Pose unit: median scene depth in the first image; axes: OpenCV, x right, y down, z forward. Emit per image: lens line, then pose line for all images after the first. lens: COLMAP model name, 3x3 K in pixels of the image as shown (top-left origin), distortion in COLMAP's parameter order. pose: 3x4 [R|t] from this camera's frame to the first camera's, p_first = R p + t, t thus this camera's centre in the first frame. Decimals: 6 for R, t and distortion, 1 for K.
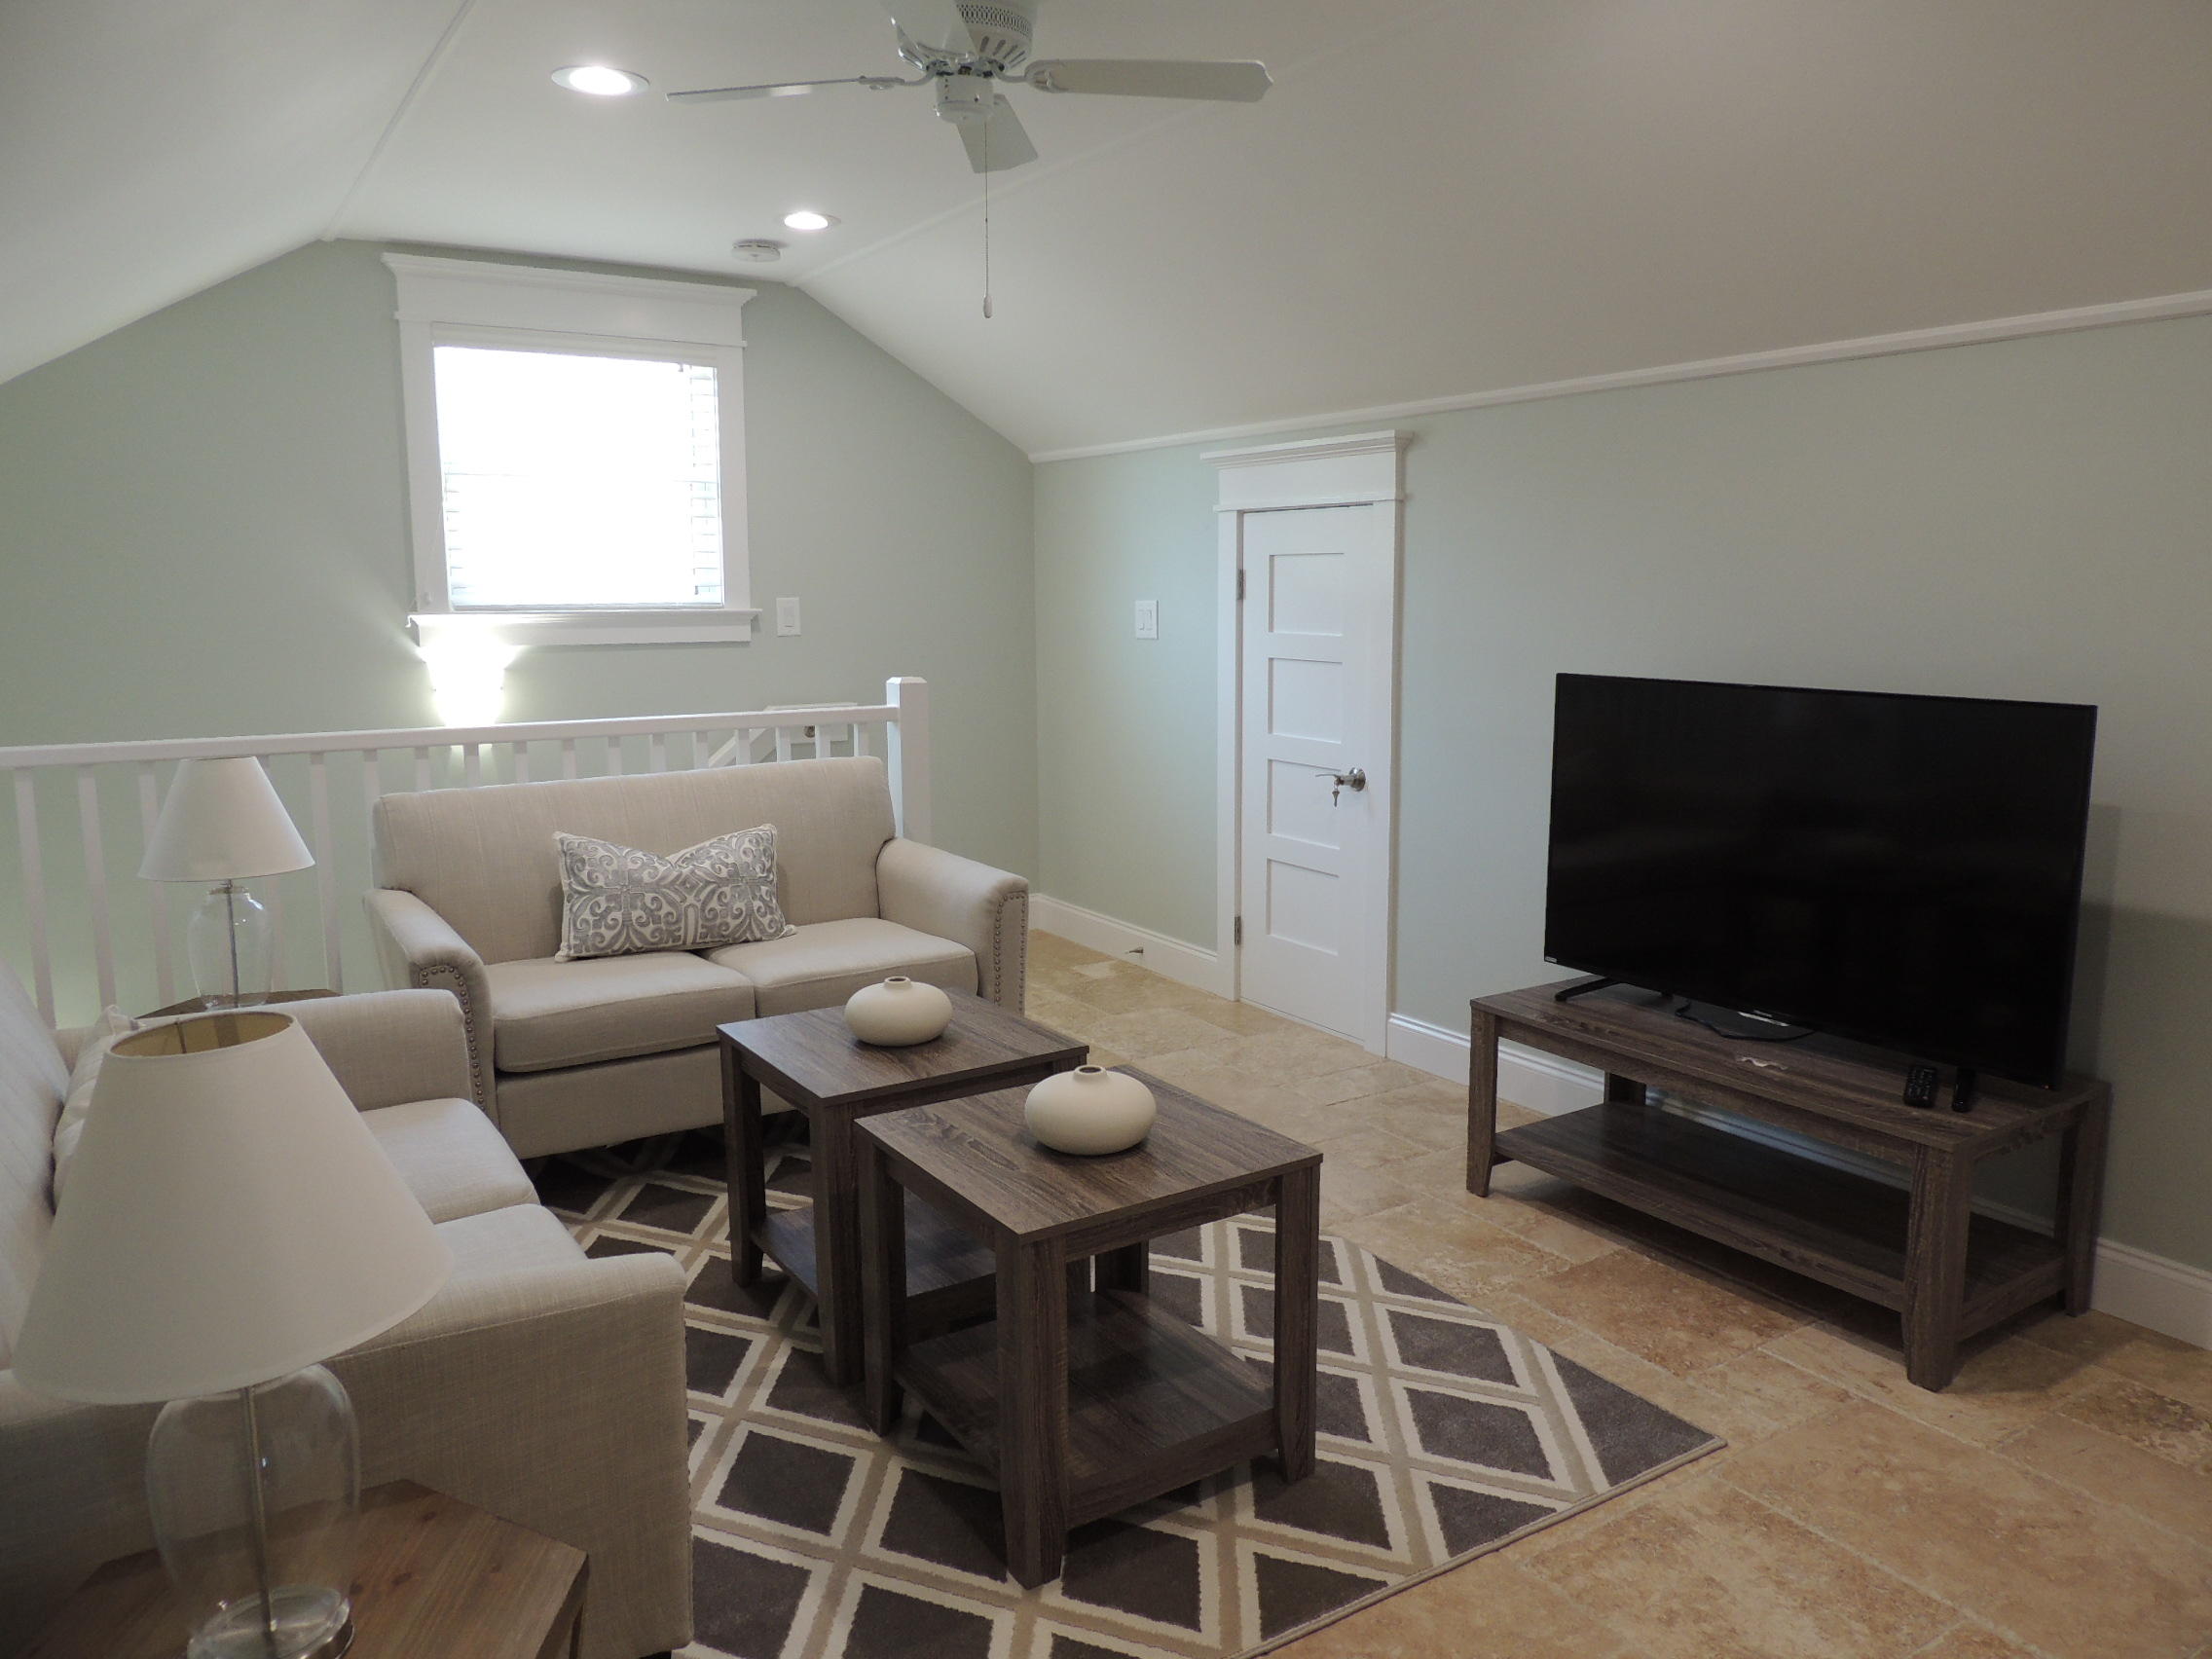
lens RADIAL K [[1572.8, 0, 1106.0], [0, 1572.8, 829.5], [0, 0, 1]] dist [-0.032460, 0.002243]
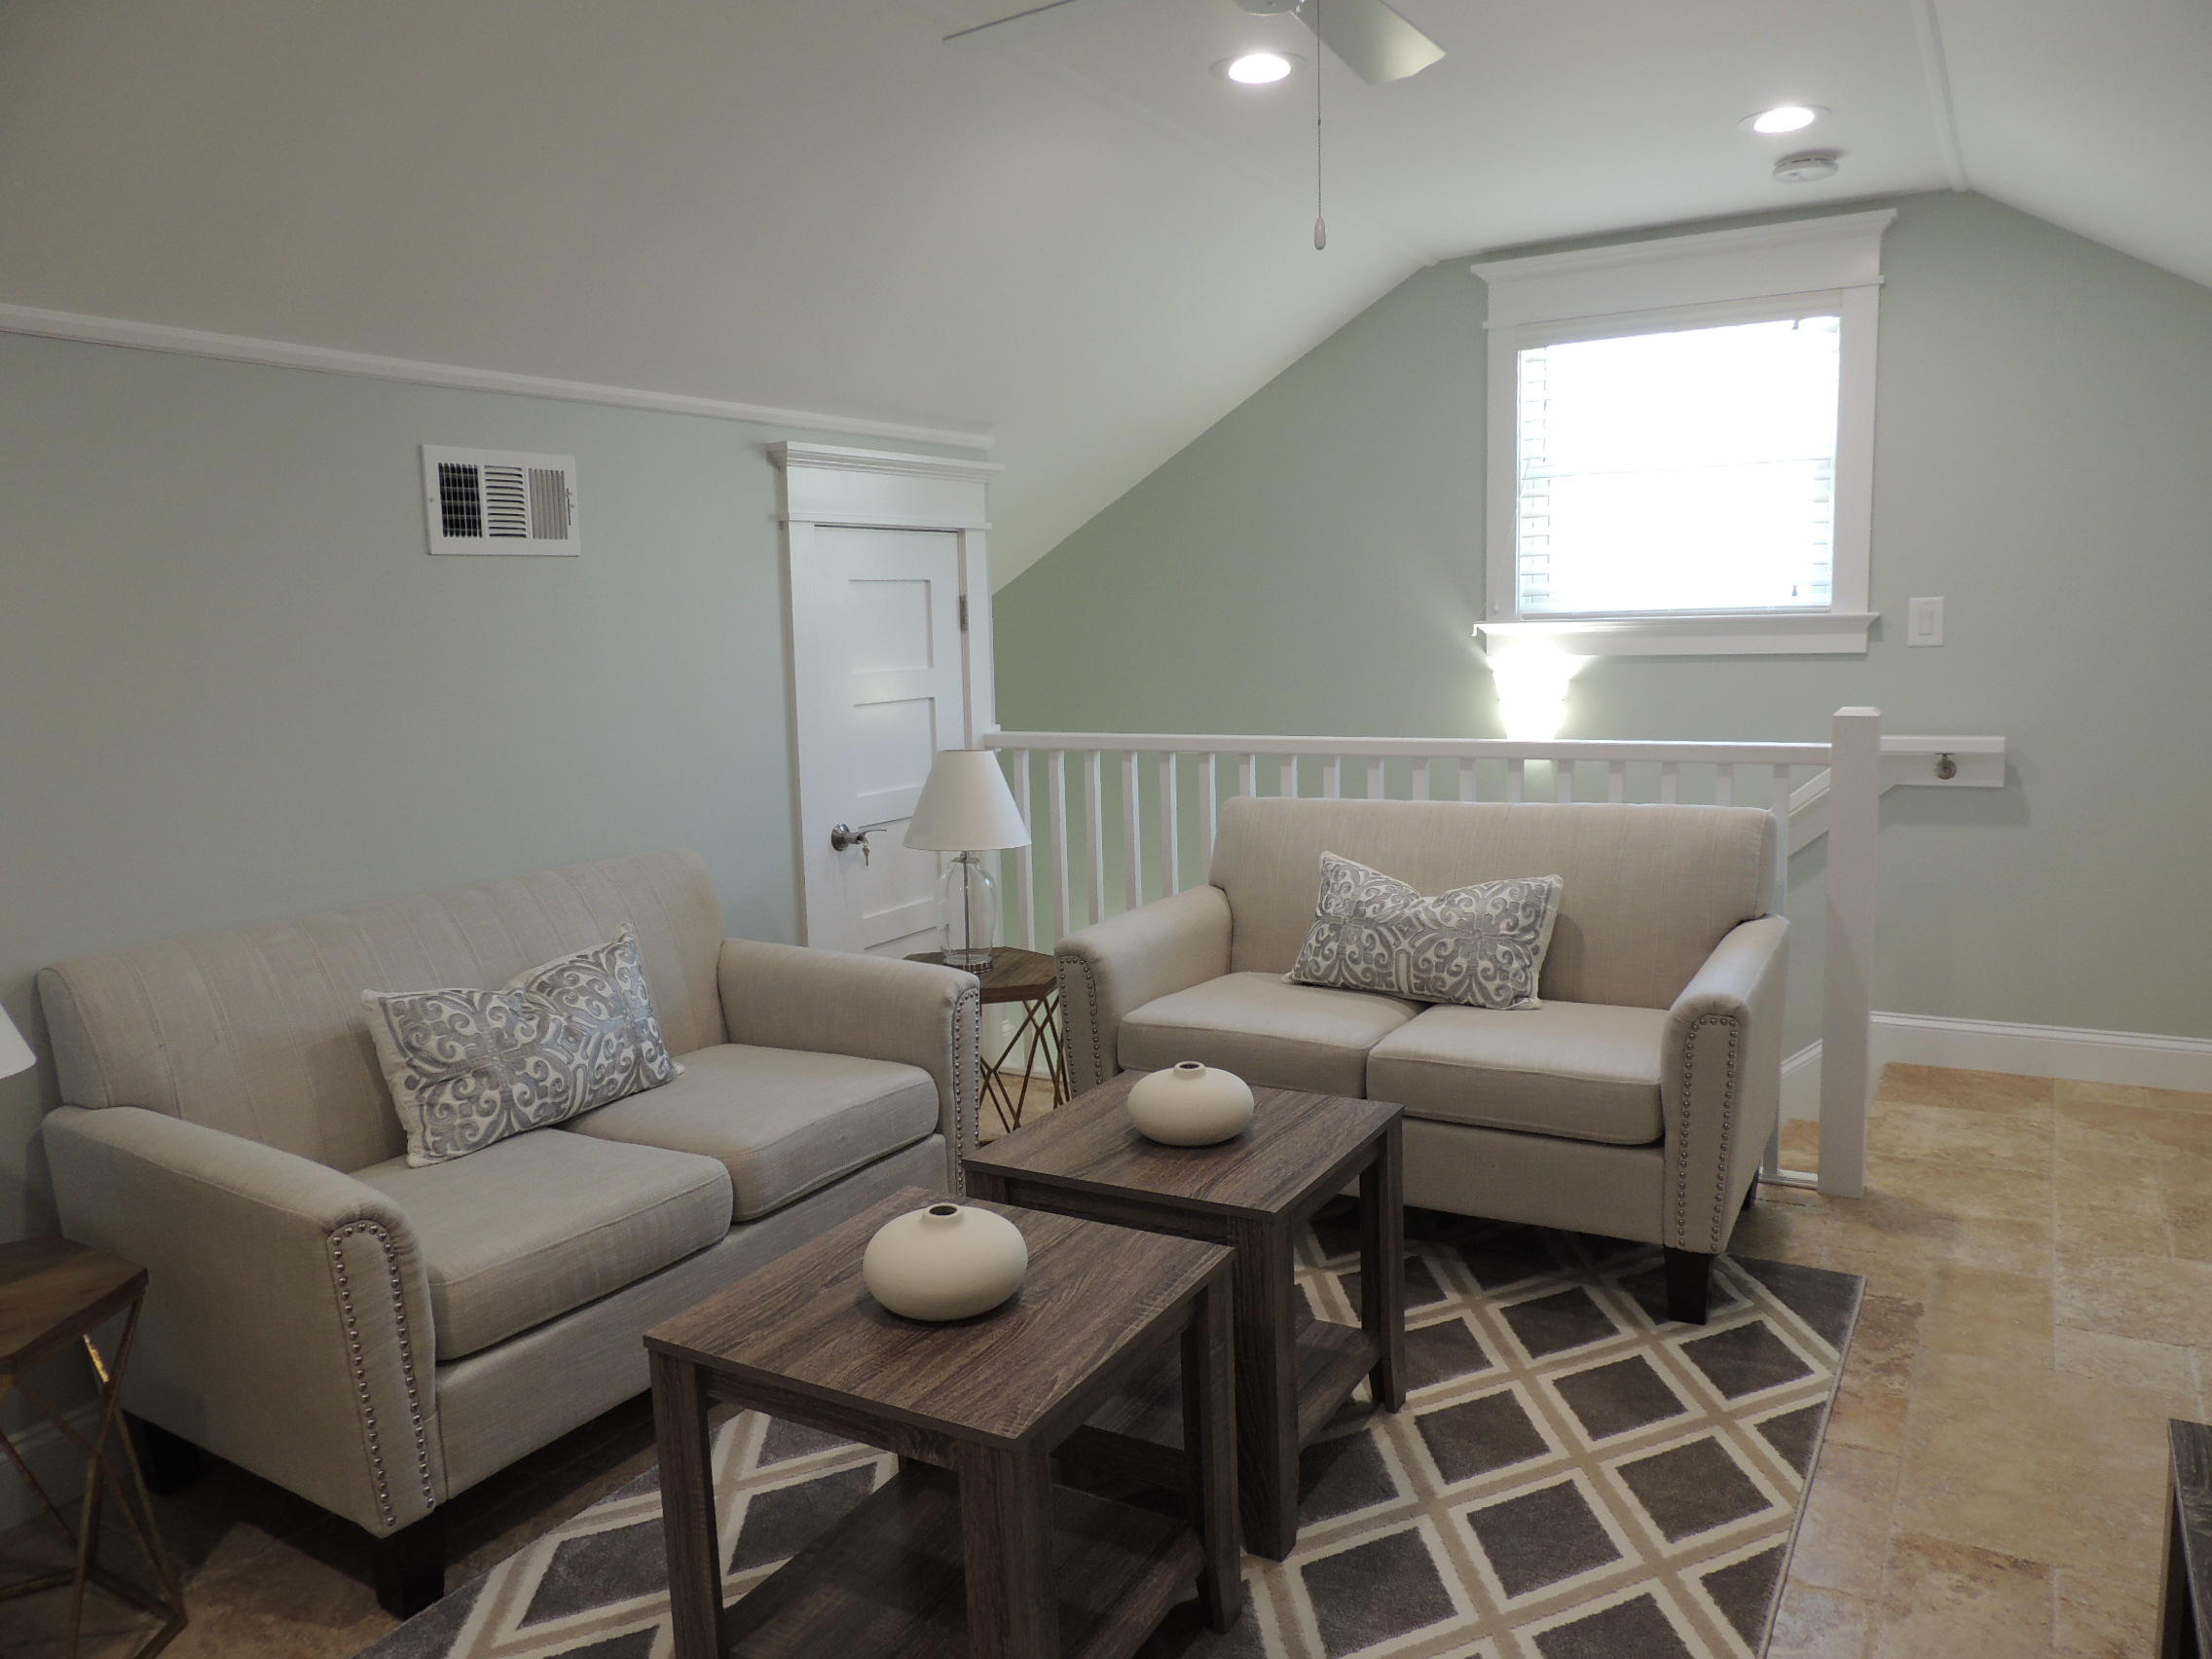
lens RADIAL K [[1621.6, 0, 1104.7], [0, 1621.6, 763.3], [0, 0, 1]] dist [-0.001729, 0.001636]
pose [[0.447245, 0.071942, -0.891513, 0.374850], [-0.107564, 0.993852, 0.026239, -0.050184], [0.887920, 0.084160, 0.452234, 0.328140]]
